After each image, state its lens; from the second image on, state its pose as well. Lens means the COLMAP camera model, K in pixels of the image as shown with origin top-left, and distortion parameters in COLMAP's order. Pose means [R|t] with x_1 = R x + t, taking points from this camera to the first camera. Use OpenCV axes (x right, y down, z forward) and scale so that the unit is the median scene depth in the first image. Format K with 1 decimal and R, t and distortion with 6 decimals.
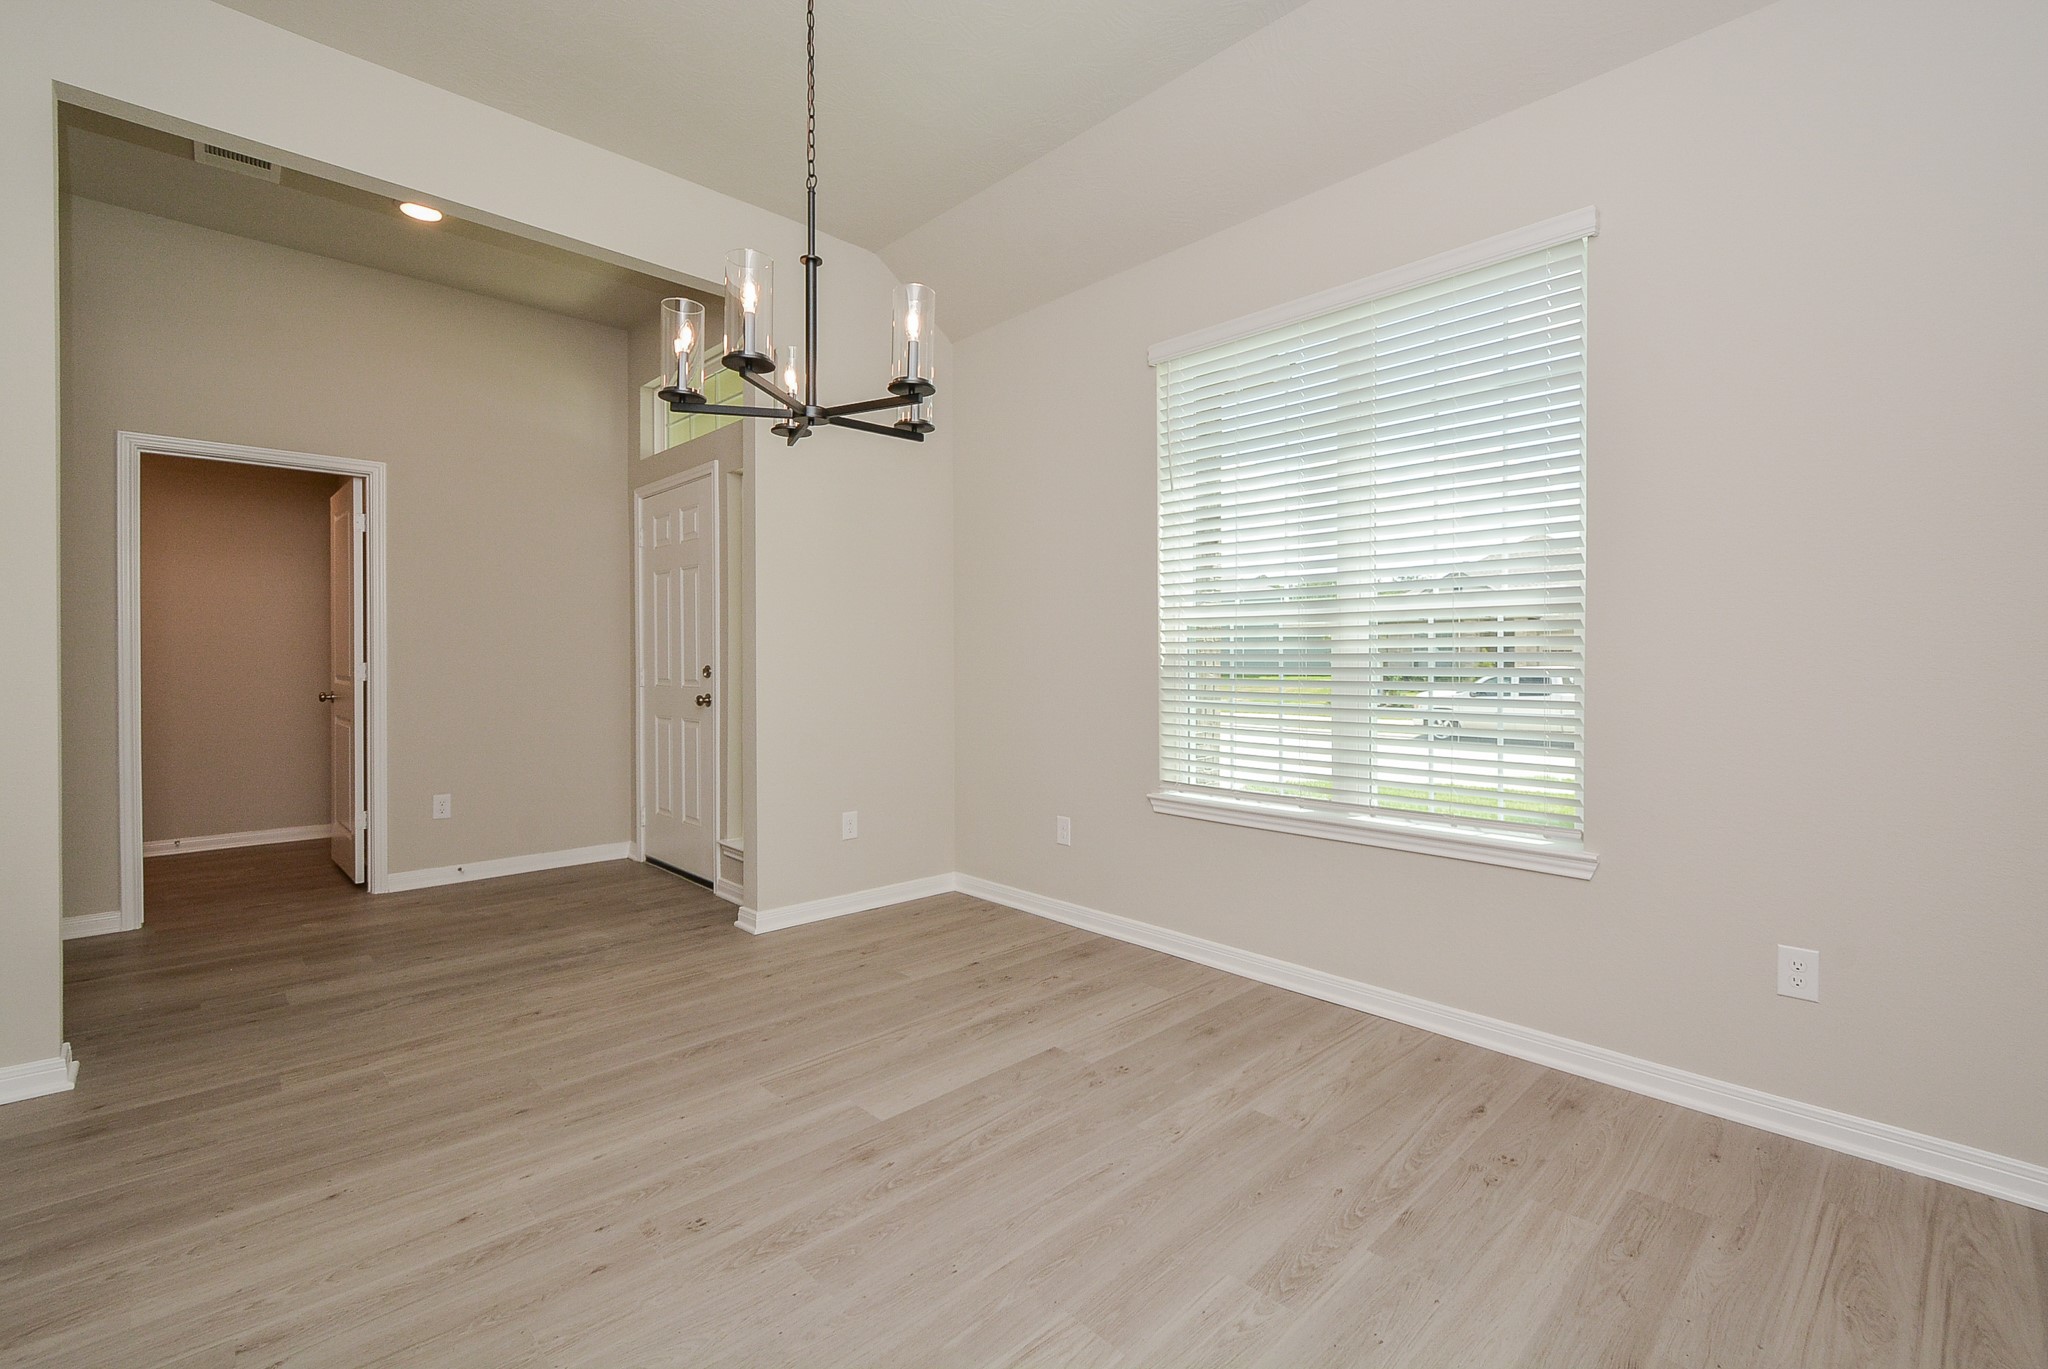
lens RADIAL K [[896.3, 0, 1029.9], [0, 896.3, 668.8], [0, 0, 1]] dist [0.007210, -0.008217]
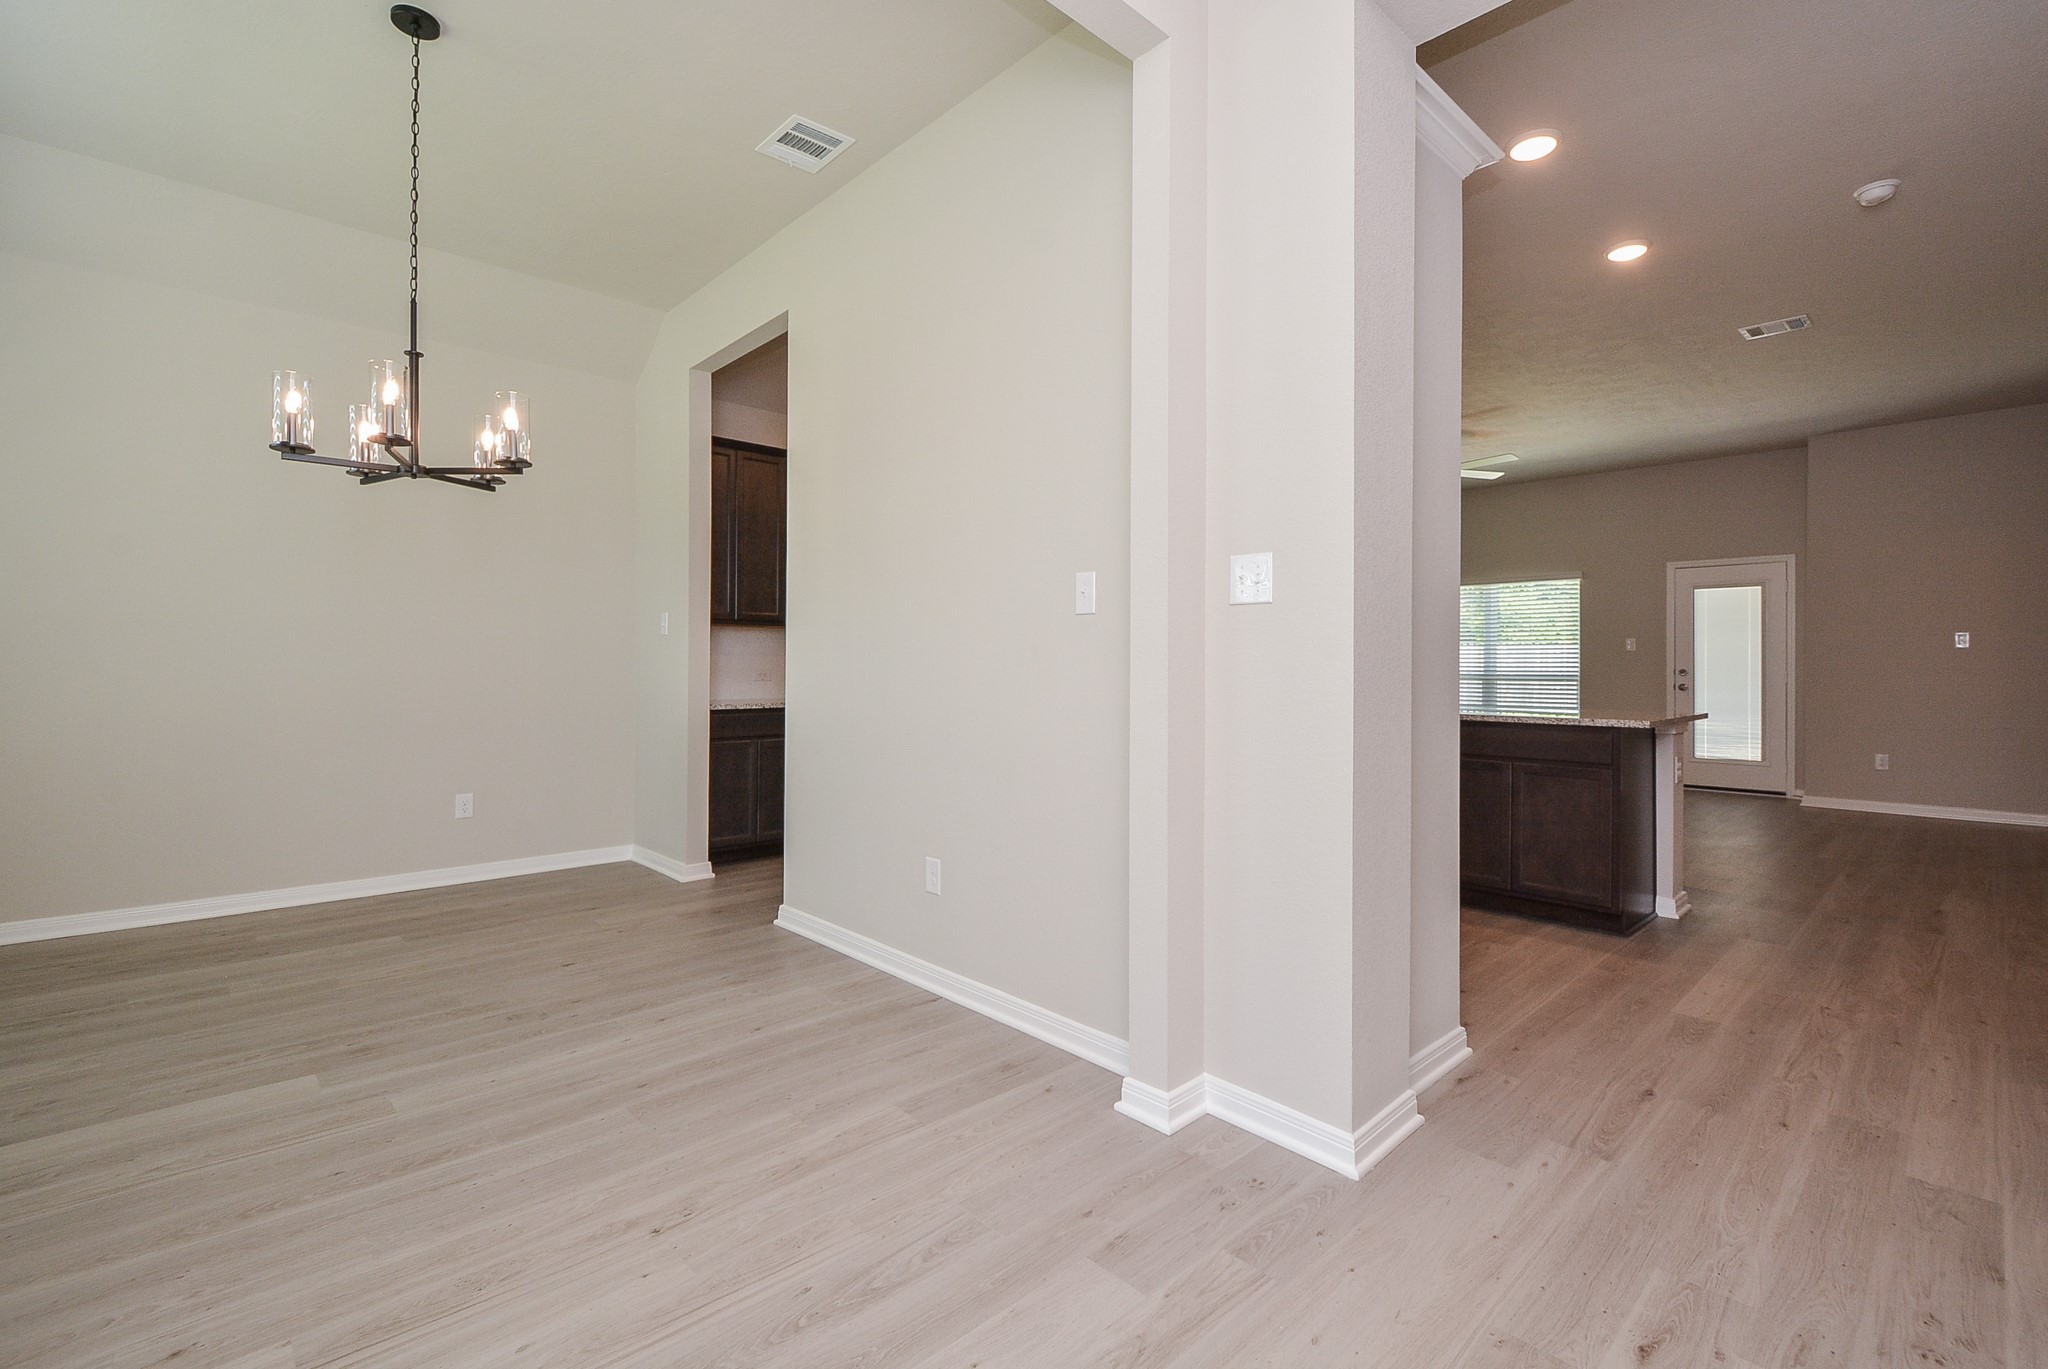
lens RADIAL K [[896.3, 0, 1029.9], [0, 896.3, 668.8], [0, 0, 1]] dist [0.007210, -0.008217]
pose [[-0.999976, -0.006202, 0.003186, -1.124917], [-0.006175, 0.999943, 0.008704, -0.010051], [-0.003240, 0.008684, -0.999957, 2.257672]]
